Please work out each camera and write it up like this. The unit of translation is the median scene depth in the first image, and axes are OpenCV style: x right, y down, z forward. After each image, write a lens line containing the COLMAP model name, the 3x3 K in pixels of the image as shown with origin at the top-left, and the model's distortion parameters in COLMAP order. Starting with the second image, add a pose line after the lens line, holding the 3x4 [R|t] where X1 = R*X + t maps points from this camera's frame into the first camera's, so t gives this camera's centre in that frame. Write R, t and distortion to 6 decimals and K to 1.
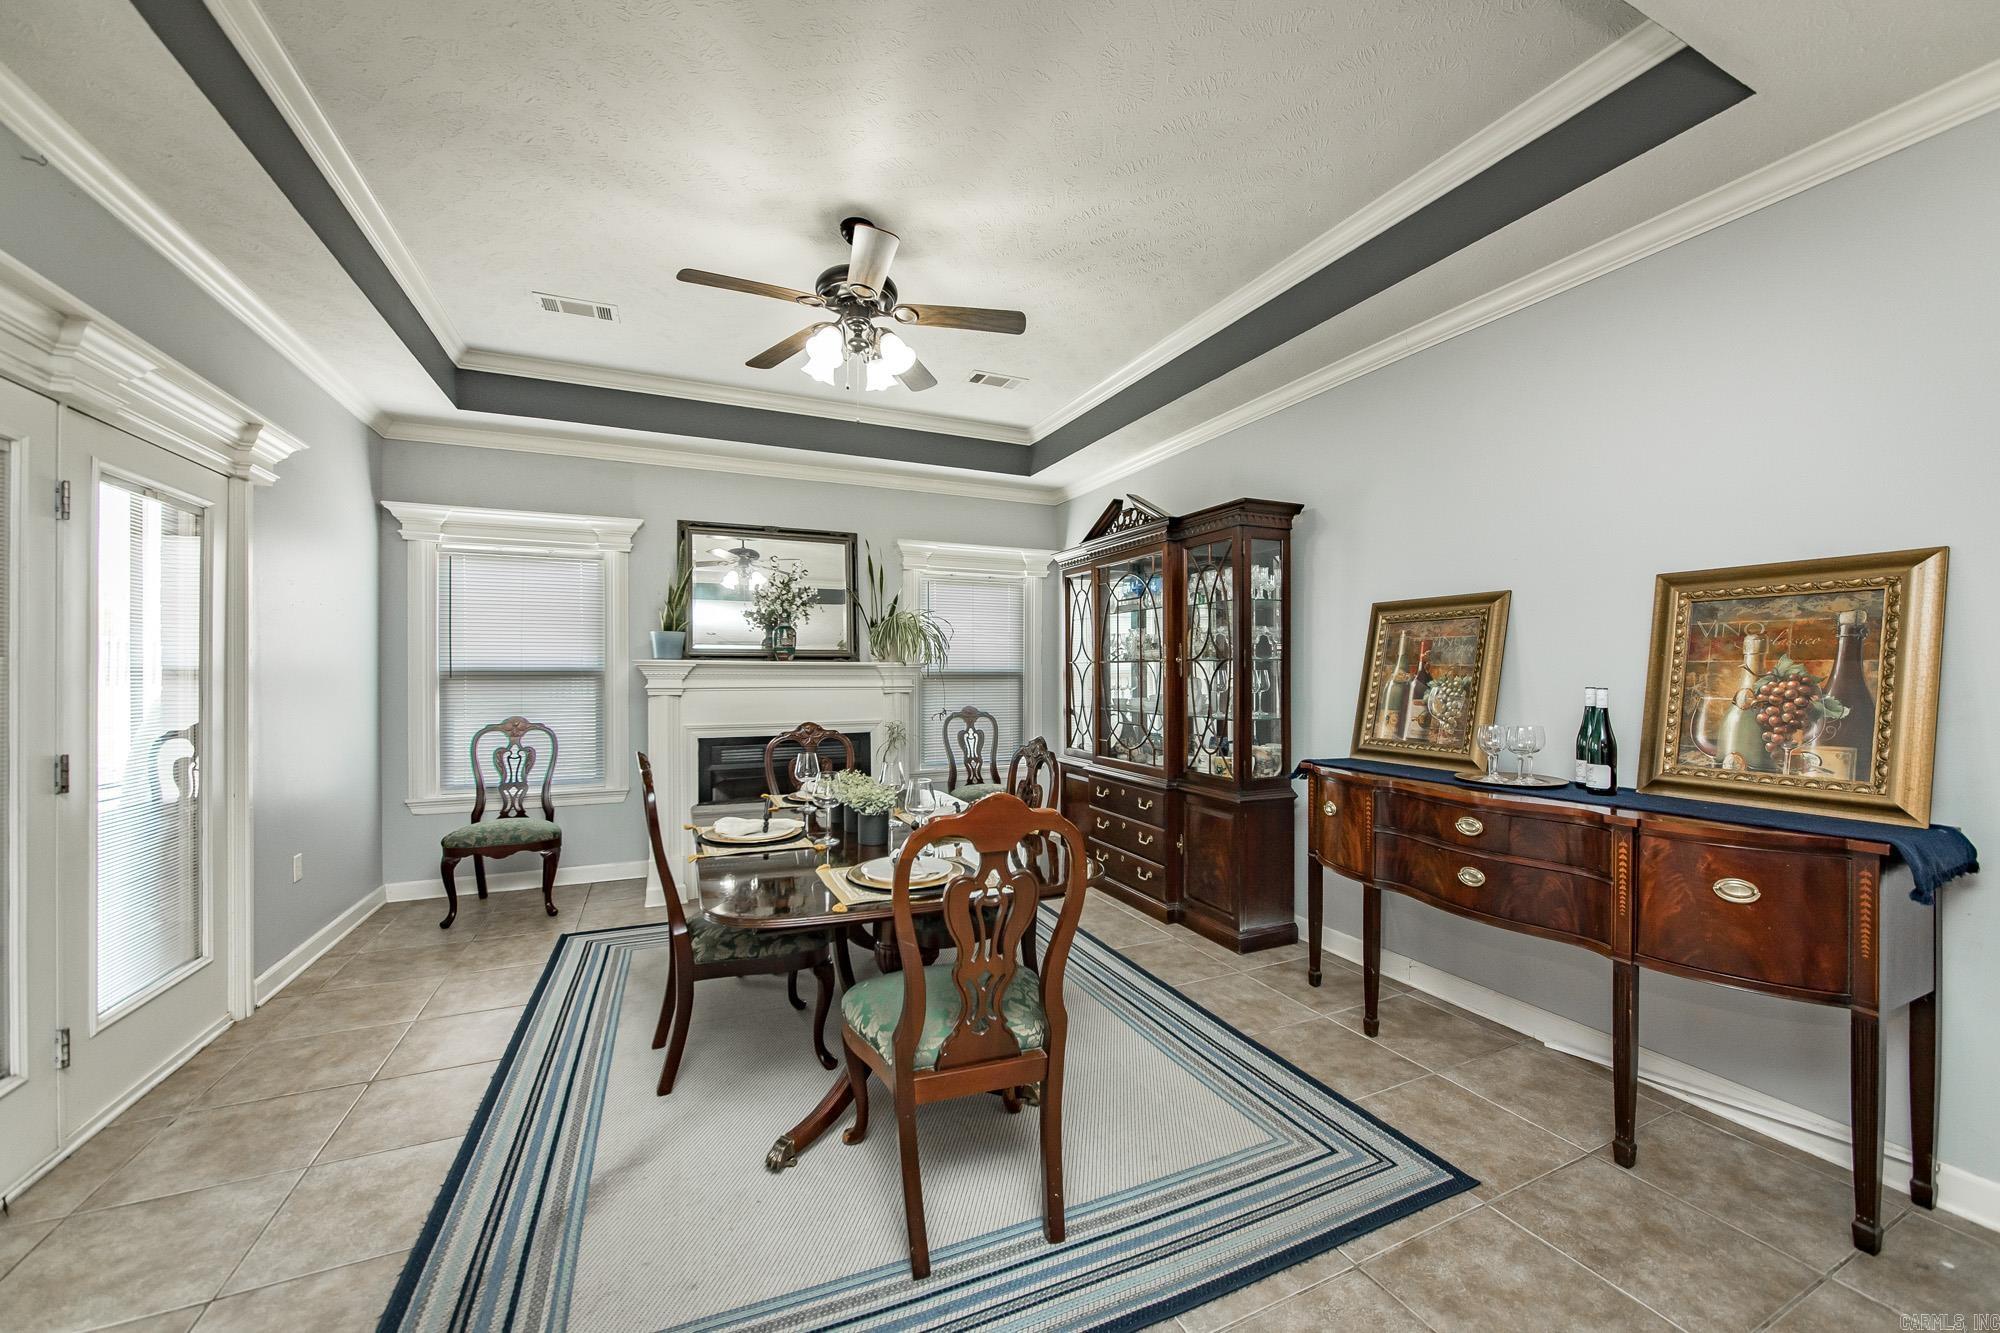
lens RADIAL K [[745.8, 0, 997.3], [0, 745.8, 670.8], [0, 0, 1]] dist [-0.010002, 0.000015]
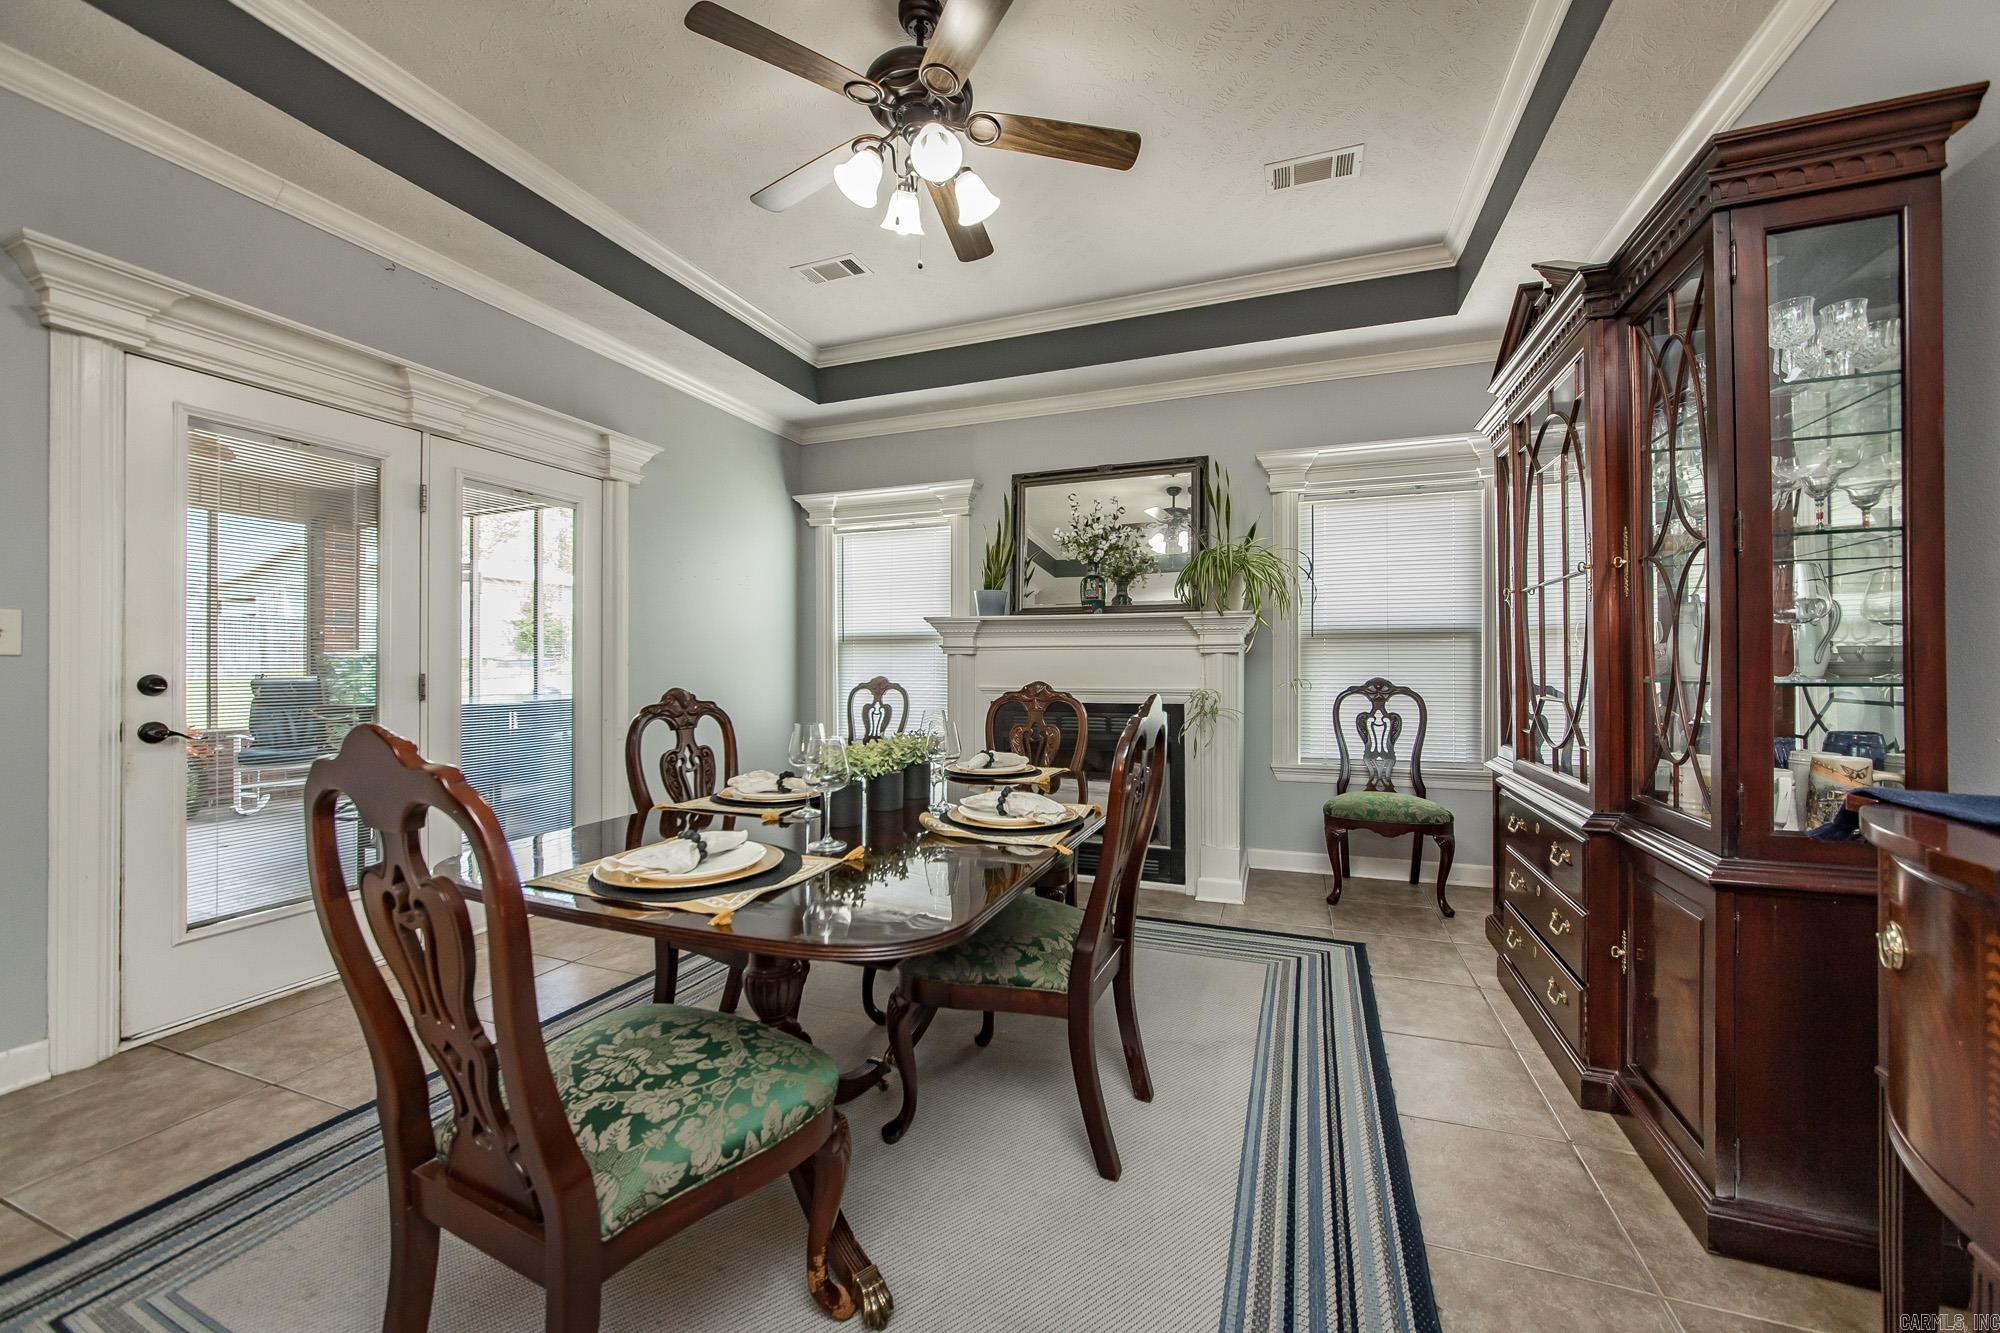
lens RADIAL K [[758.2, 0, 1004.6], [0, 758.2, 660.1], [0, 0, 1]] dist [-0.000841, -0.000030]
pose [[0.709130, -0.004179, -0.705066, 0.299463], [0.001759, 0.999990, -0.004158, 0.047360], [0.705076, 0.001708, 0.709130, 0.370874]]
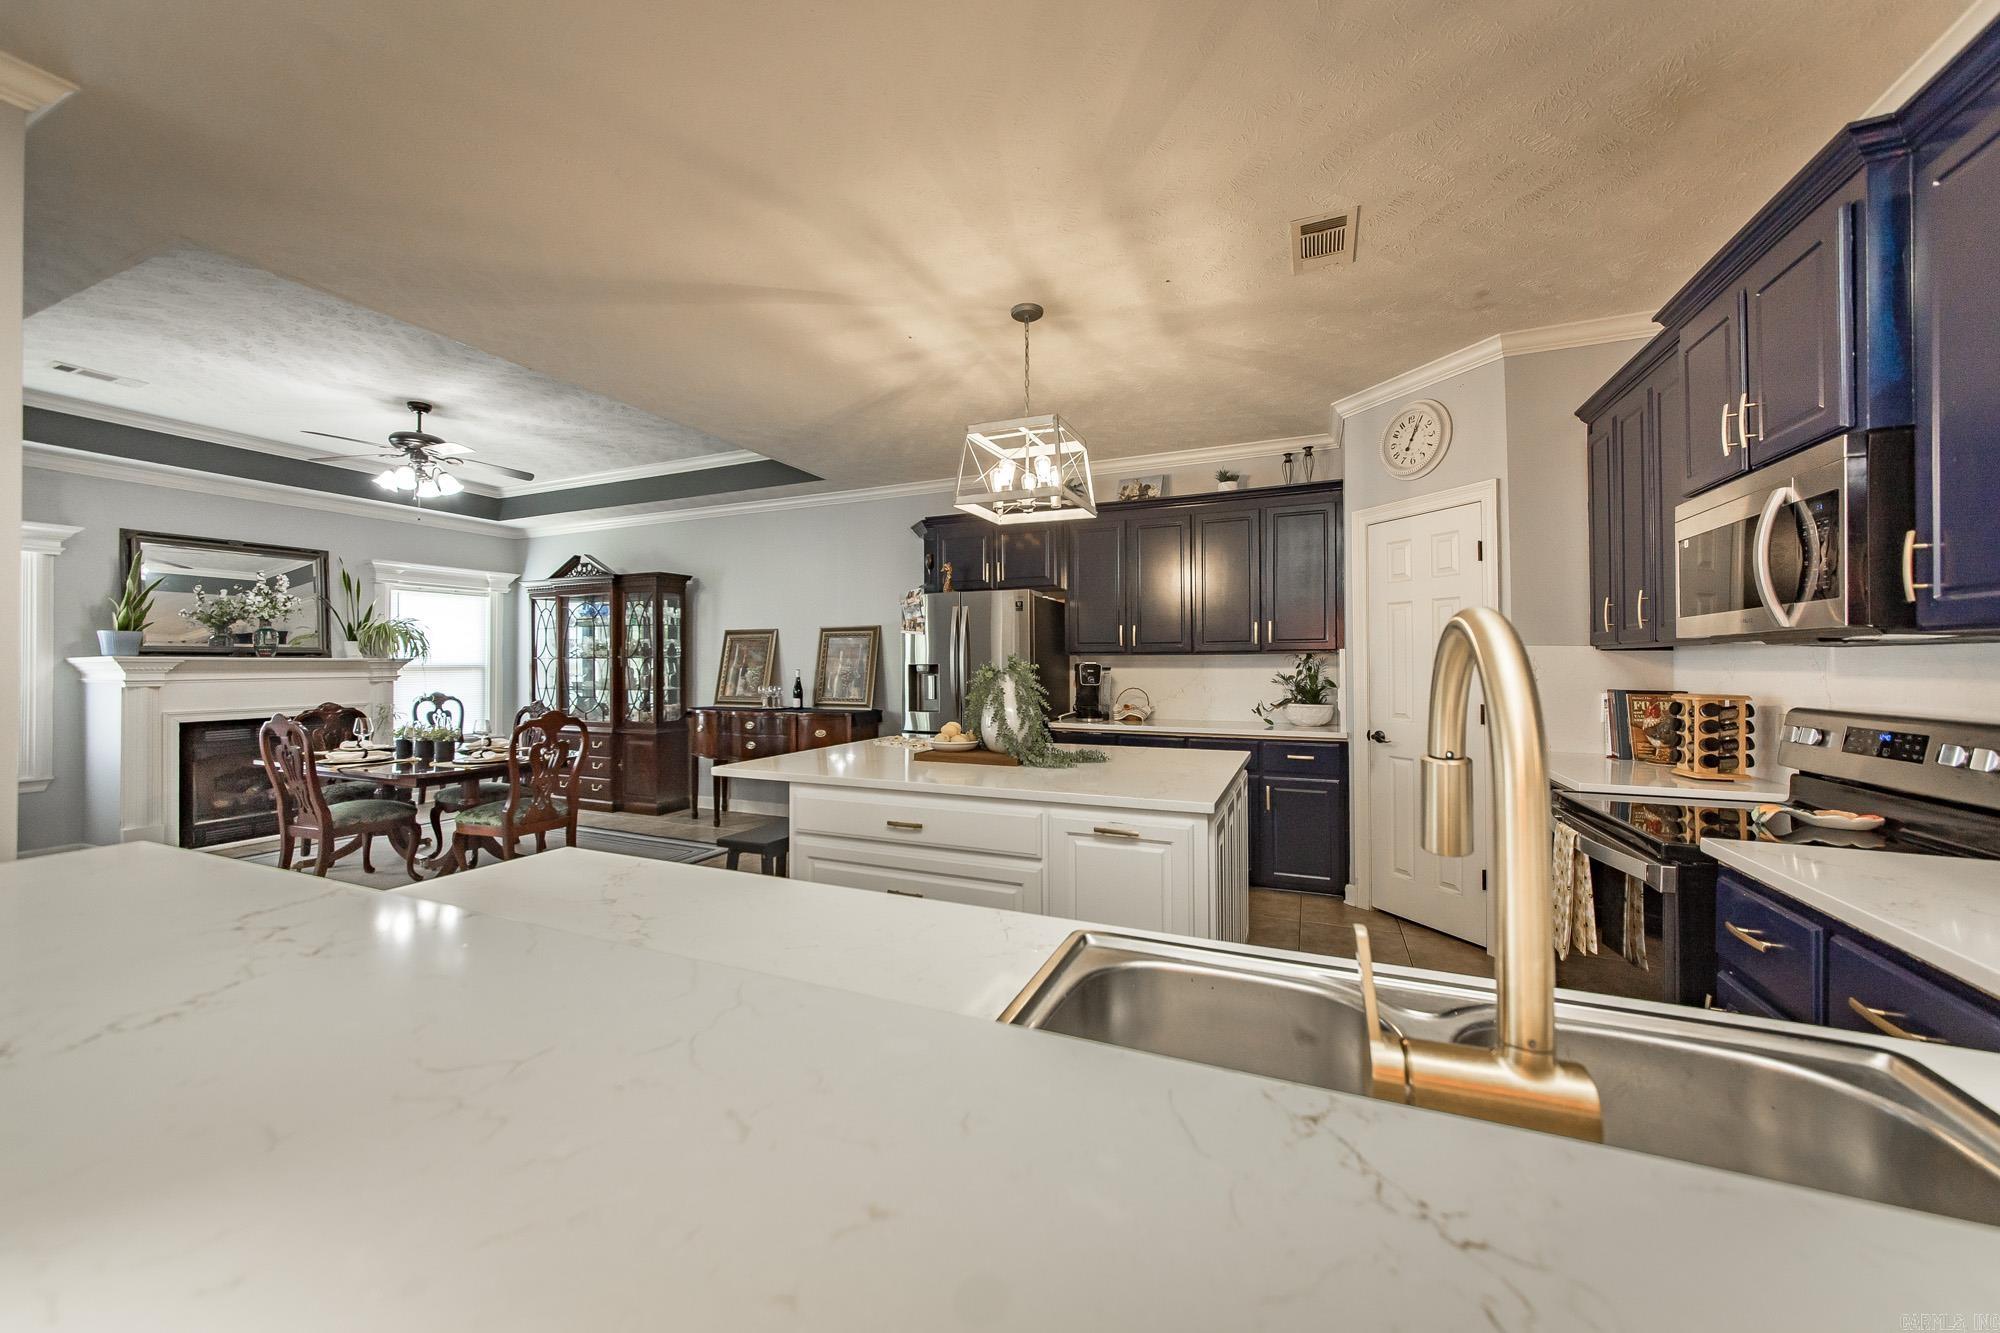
lens RADIAL K [[720.0, 0, 1001.3], [0, 720.0, 652.5], [0, 0, 1]] dist [-0.009360, 0.000191]
pose [[0.736817, 0.004127, 0.676079, -0.220415], [0.004221, 0.999934, -0.010705, -0.003847], [-0.676079, 0.010741, 0.736751, -0.787230]]
